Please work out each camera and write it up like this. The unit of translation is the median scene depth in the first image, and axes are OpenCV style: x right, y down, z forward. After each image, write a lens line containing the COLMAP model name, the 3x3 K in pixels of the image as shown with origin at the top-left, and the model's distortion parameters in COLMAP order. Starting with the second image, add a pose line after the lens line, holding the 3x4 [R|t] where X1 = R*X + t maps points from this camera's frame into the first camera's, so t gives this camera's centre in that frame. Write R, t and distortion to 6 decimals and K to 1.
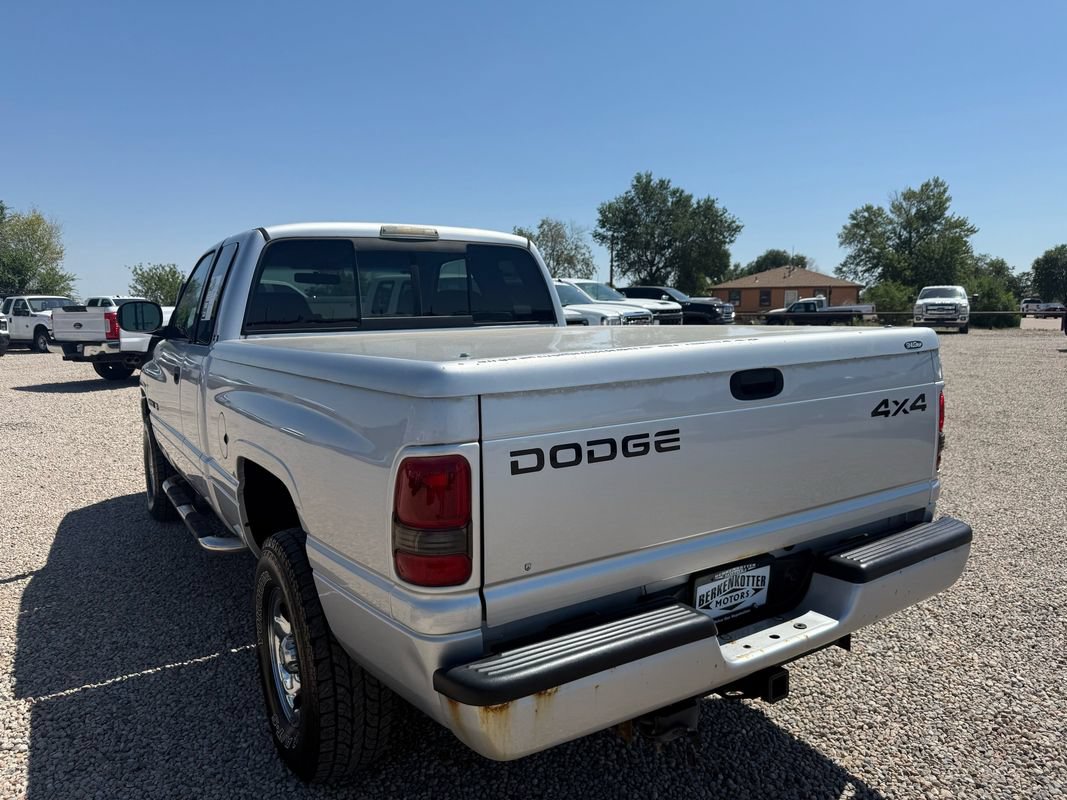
lens RADIAL K [[760.4, 0, 514.8], [0, 760.4, 404.6], [0, 0, 1]] dist [0.037300, -0.042953]
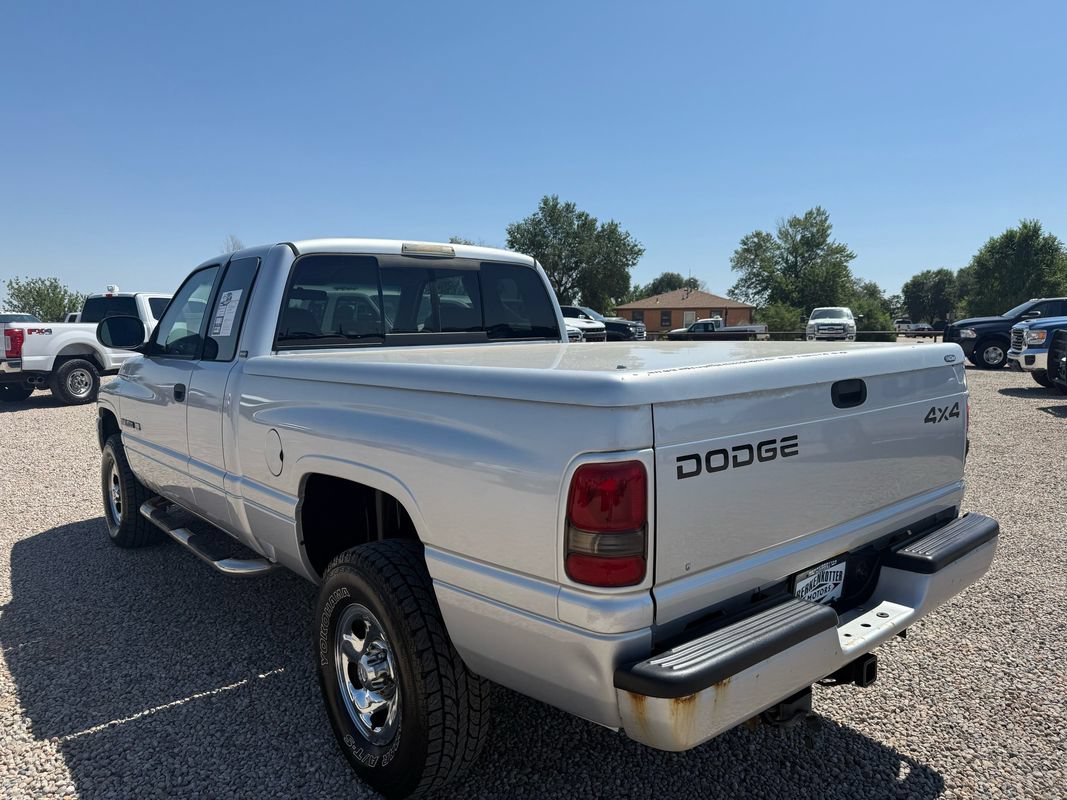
lens RADIAL K [[760.4, 0, 519.0], [0, 760.4, 401.1], [0, 0, 1]] dist [0.037300, -0.042953]
pose [[0.990981, -0.009440, 0.133672, -0.226355], [0.013273, 0.999525, -0.027813, 0.006354], [-0.133346, 0.029336, 0.990635, -0.016691]]
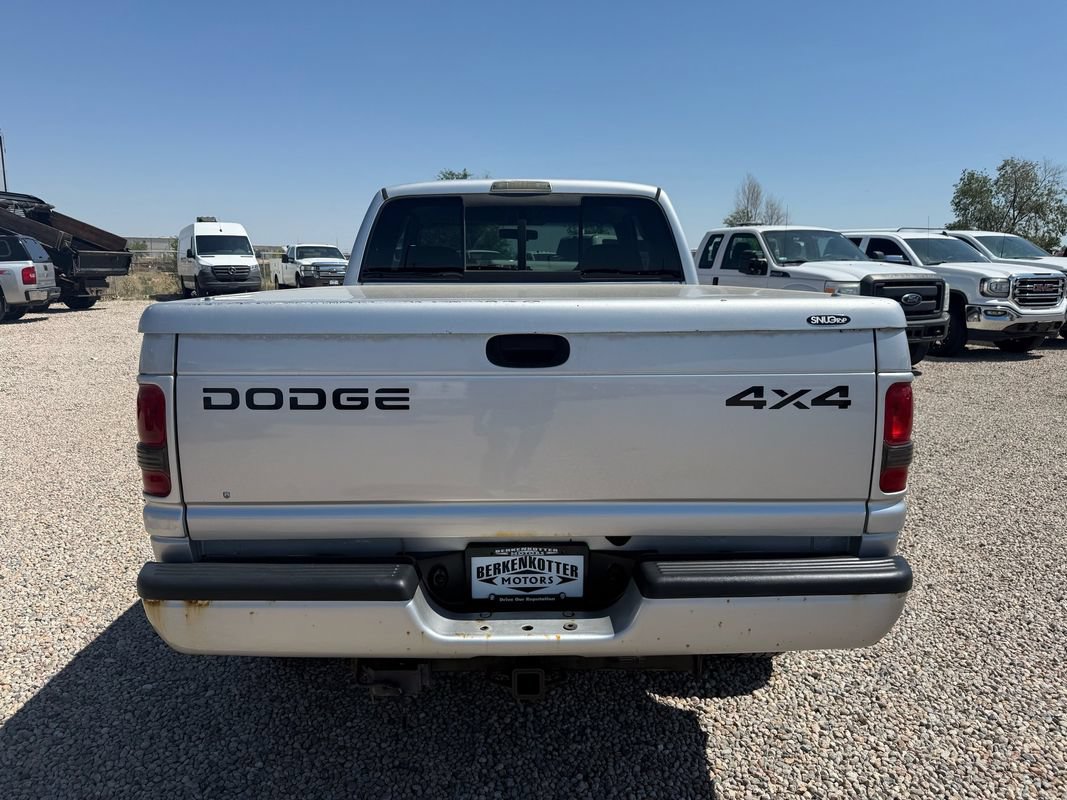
lens RADIAL K [[760.4, 0, 526.1], [0, 760.4, 399.5], [0, 0, 1]] dist [0.037300, -0.042953]
pose [[0.858783, 0.111929, -0.499963, 0.592747], [-0.085385, 0.993465, 0.075745, -0.028830], [0.505174, -0.022359, 0.862728, 0.166810]]
